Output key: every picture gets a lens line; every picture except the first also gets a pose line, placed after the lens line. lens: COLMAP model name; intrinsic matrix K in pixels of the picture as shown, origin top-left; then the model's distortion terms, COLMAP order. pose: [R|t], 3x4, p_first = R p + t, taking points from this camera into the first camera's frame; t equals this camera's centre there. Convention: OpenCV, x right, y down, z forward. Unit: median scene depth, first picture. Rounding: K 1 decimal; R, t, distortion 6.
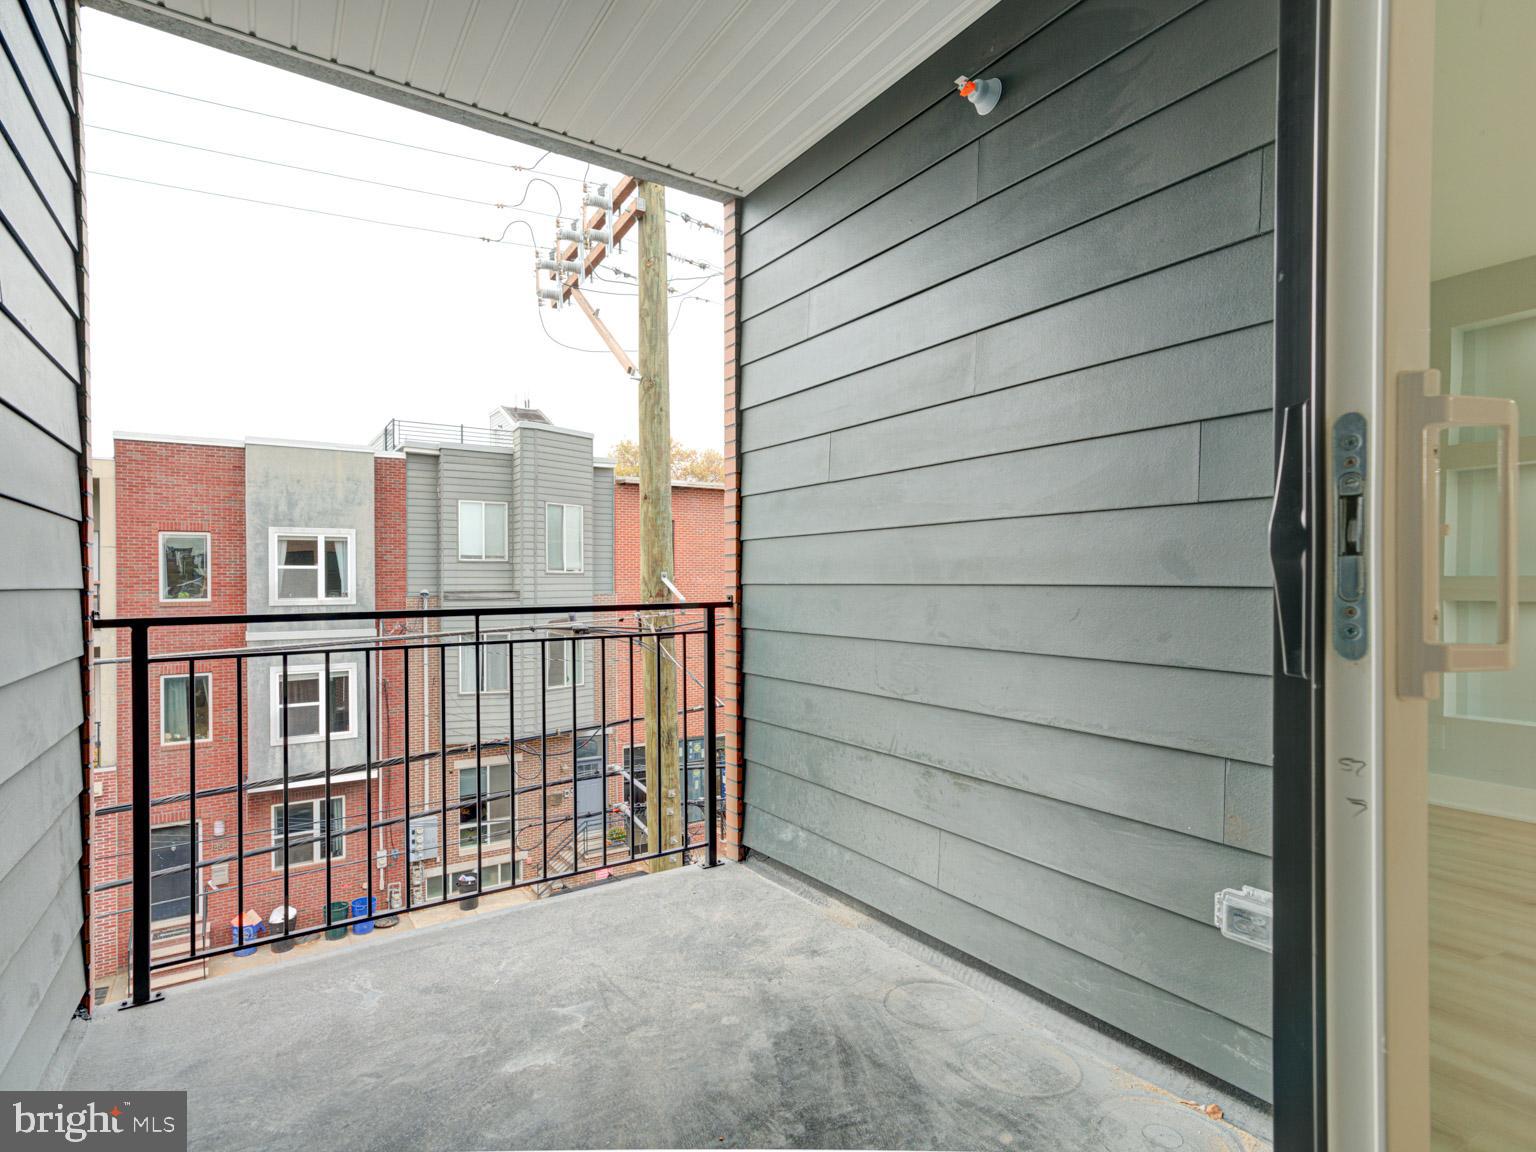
lens RADIAL K [[814.2, 0, 766.3], [0, 814.2, 582.8], [0, 0, 1]] dist [-0.005899, 0.015492]
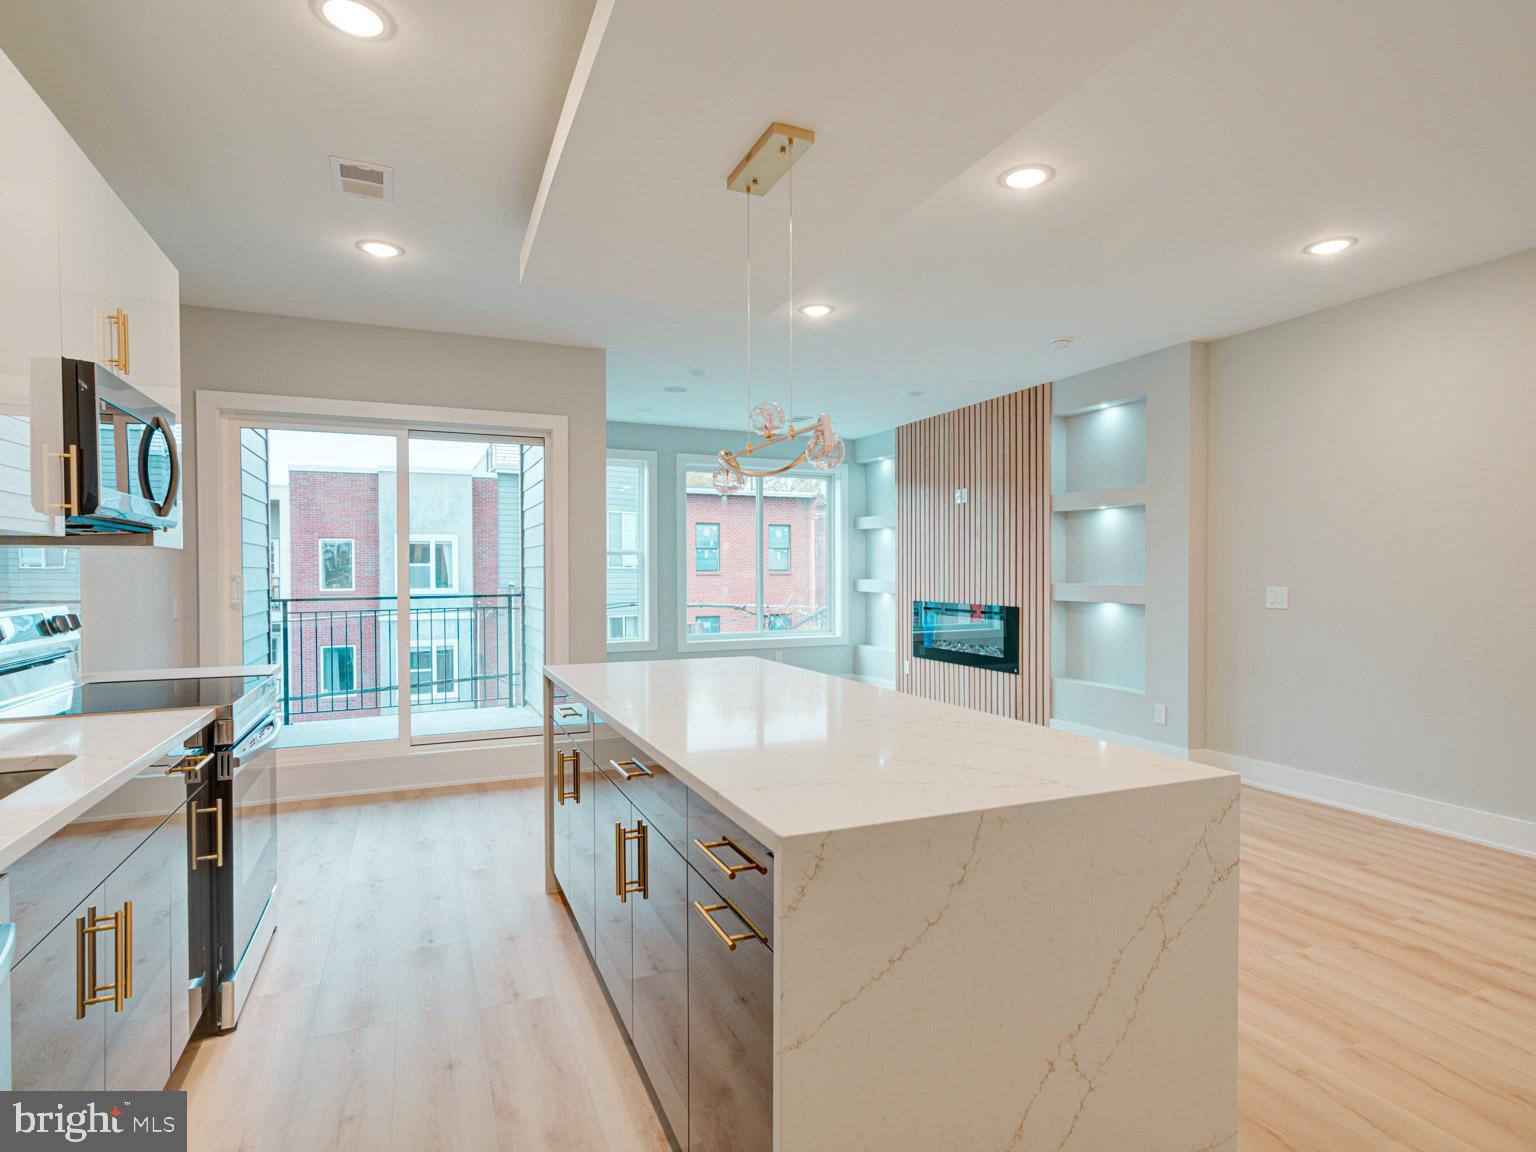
lens RADIAL K [[814.2, 0, 766.3], [0, 814.2, 582.8], [0, 0, 1]] dist [-0.005899, 0.015492]
pose [[0.989053, 0.002499, -0.147537, 0.166562], [-0.000757, 0.999929, 0.011864, -0.006143], [0.147556, -0.011623, 0.988985, -0.199142]]
